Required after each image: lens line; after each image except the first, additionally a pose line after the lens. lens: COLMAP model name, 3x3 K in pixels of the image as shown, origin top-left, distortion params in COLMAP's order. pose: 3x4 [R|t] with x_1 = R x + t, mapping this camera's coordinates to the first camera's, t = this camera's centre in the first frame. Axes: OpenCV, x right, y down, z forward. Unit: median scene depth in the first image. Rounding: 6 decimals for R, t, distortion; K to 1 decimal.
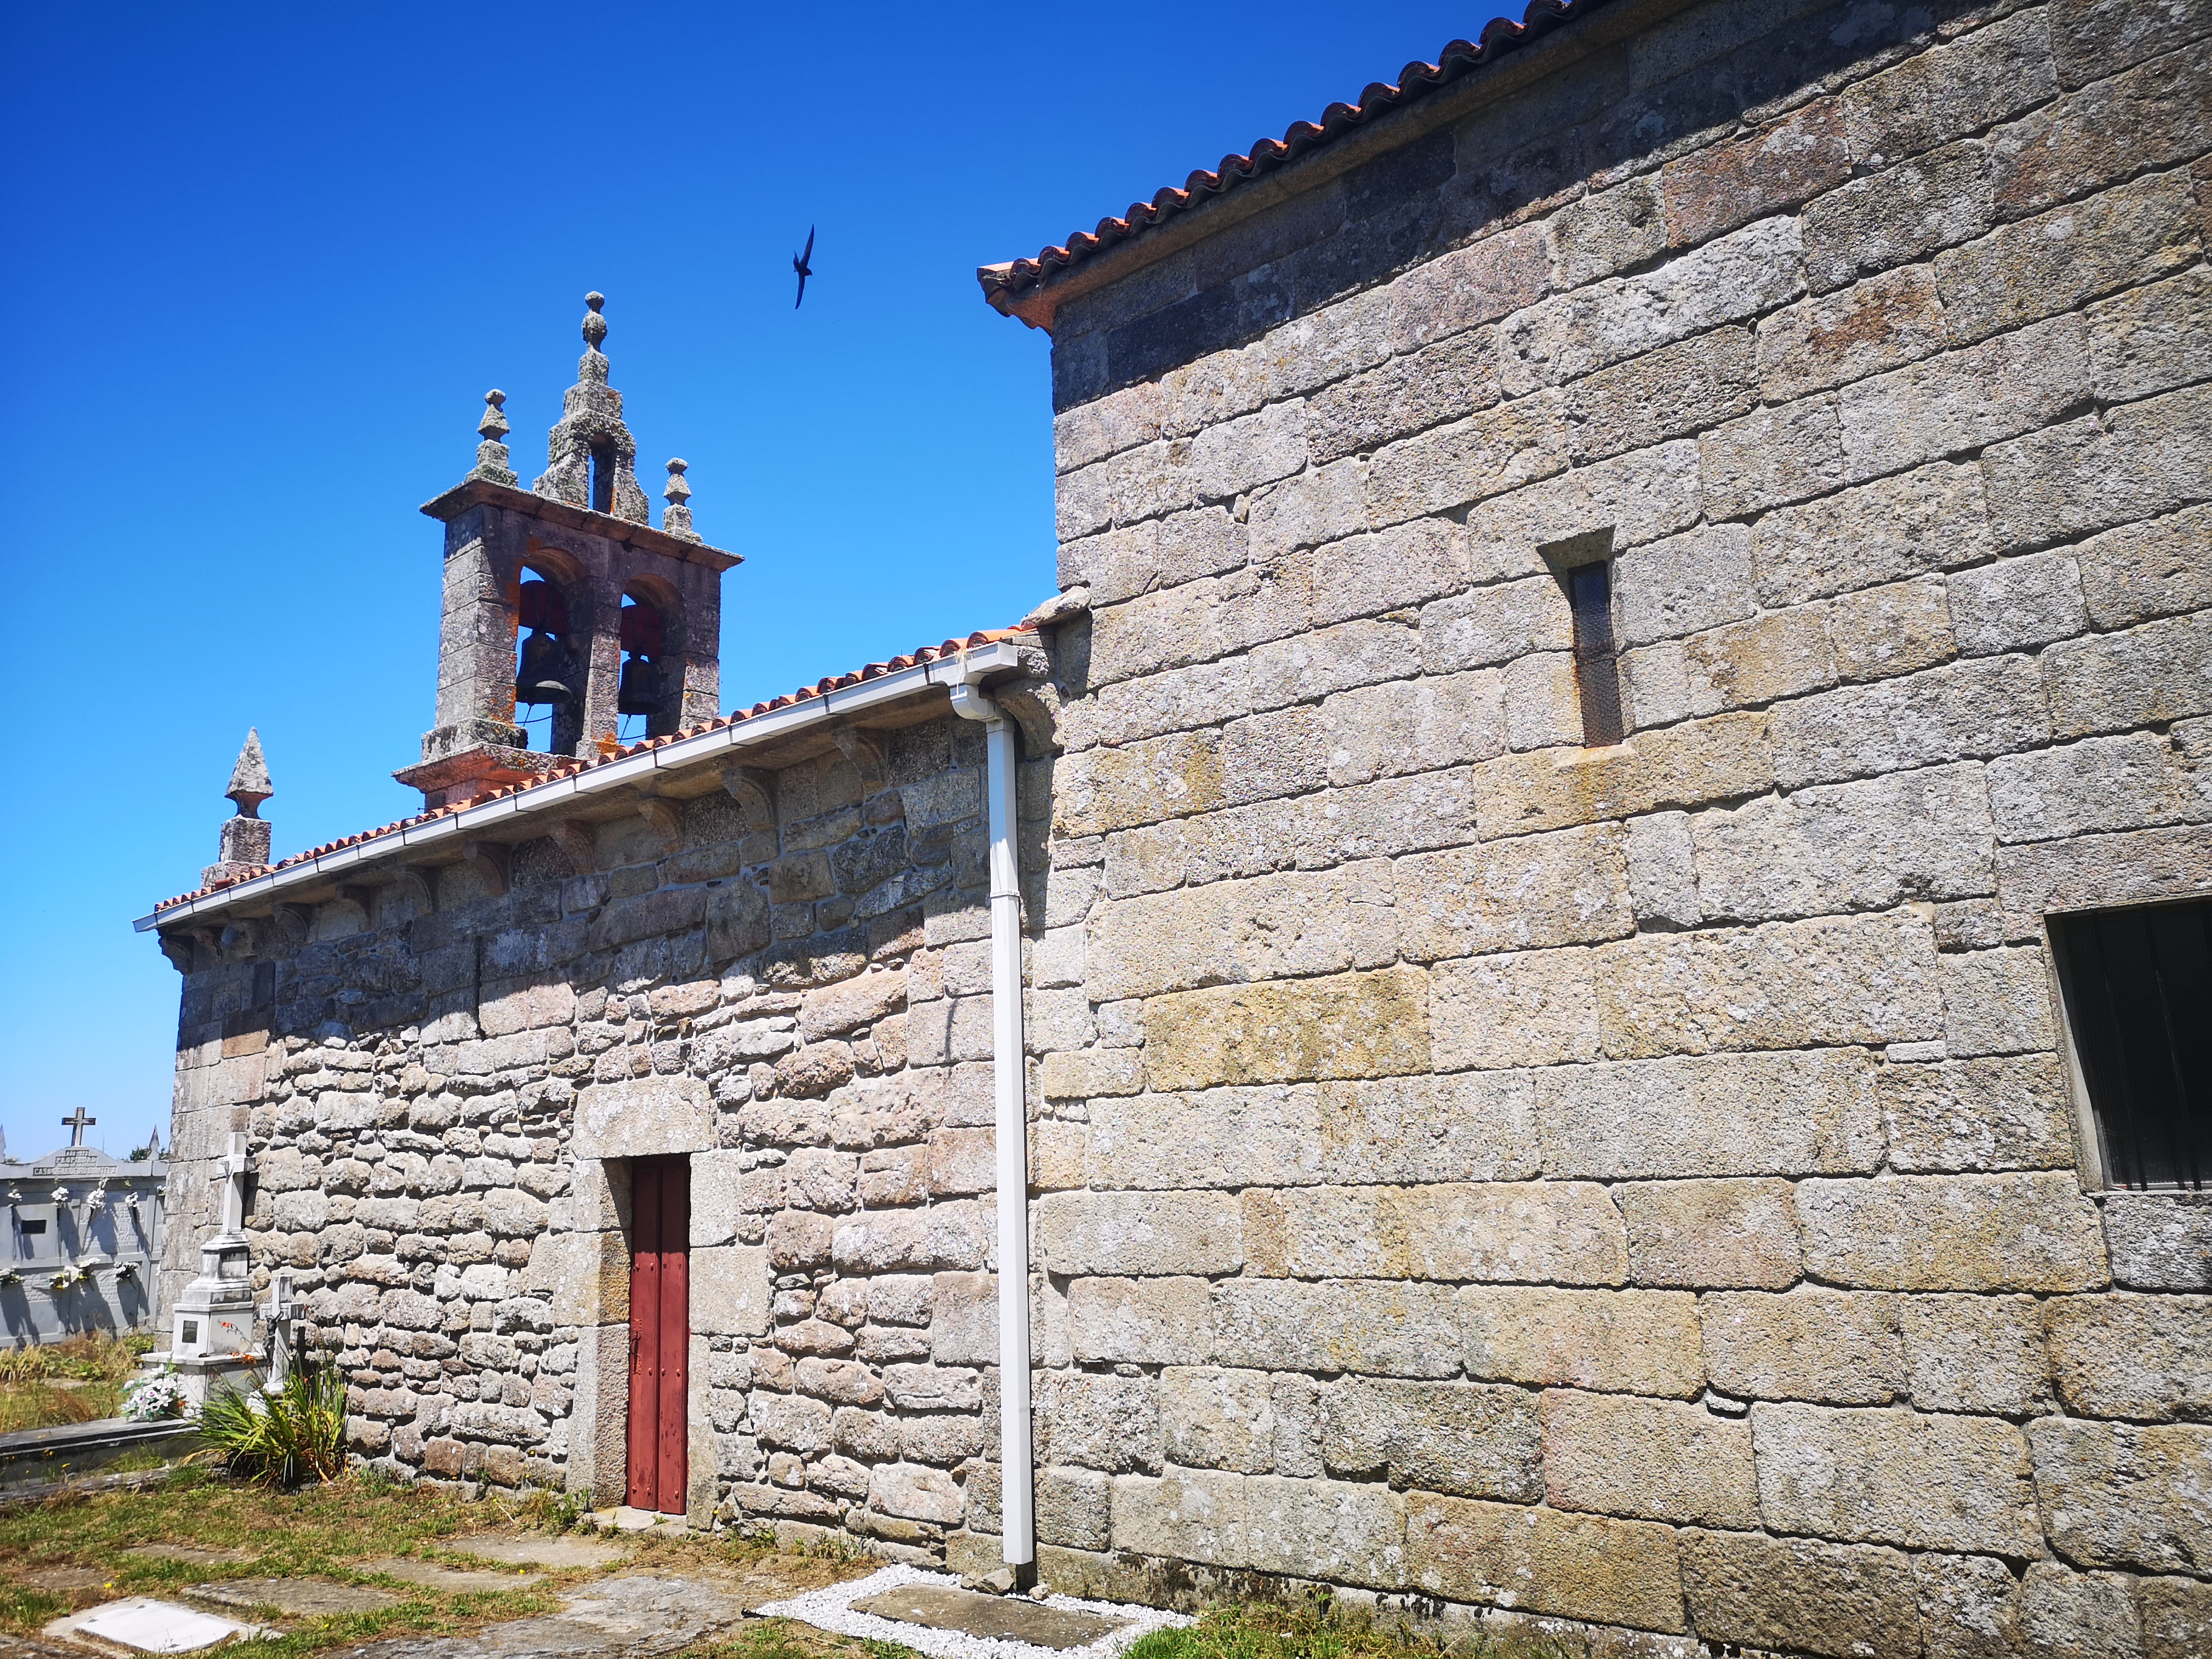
lens RADIAL K [[1772.2, 0, 1106.0], [0, 1772.2, 829.5], [0, 0, 1]] dist [0.079787, 0.000968]
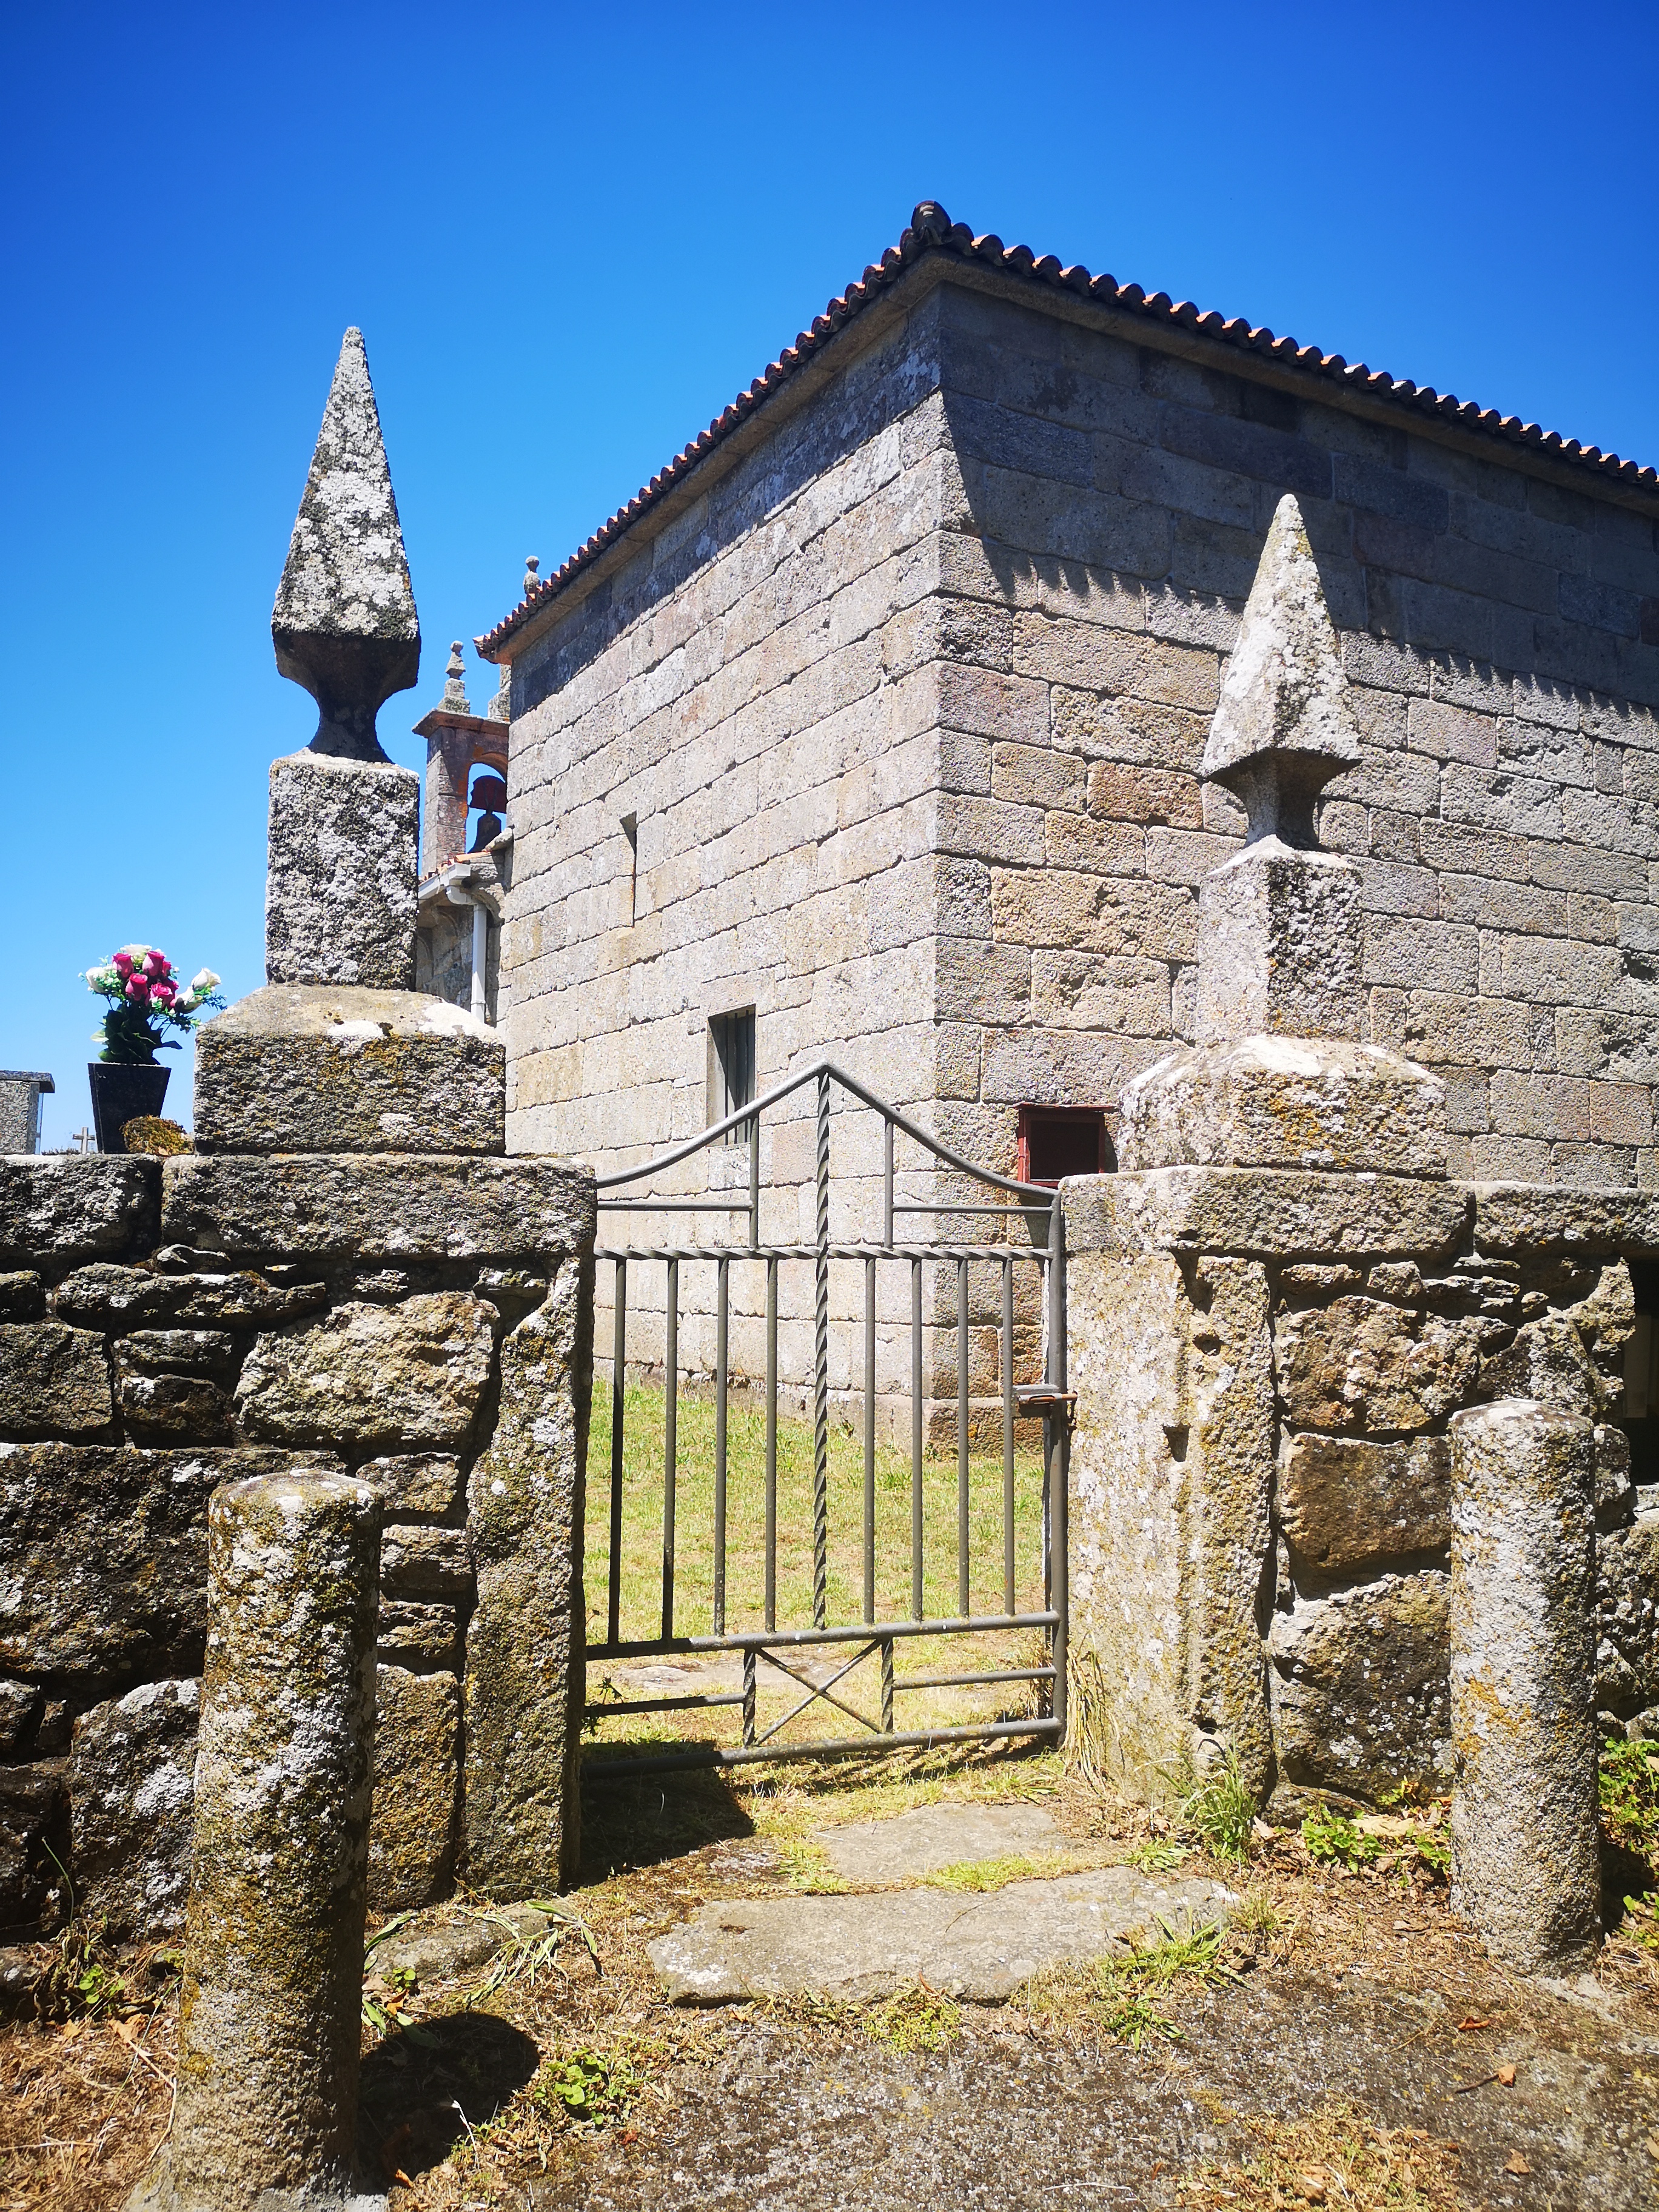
lens RADIAL K [[1772.2, 0, 829.5], [0, 1772.2, 1106.0], [0, 0, 1]] dist [0.079787, 0.000968]
pose [[0.937856, 0.011012, -0.346849, 0.904007], [0.029737, 0.993270, 0.111941, -0.050761], [0.345747, -0.115299, 0.931217, -0.572026]]
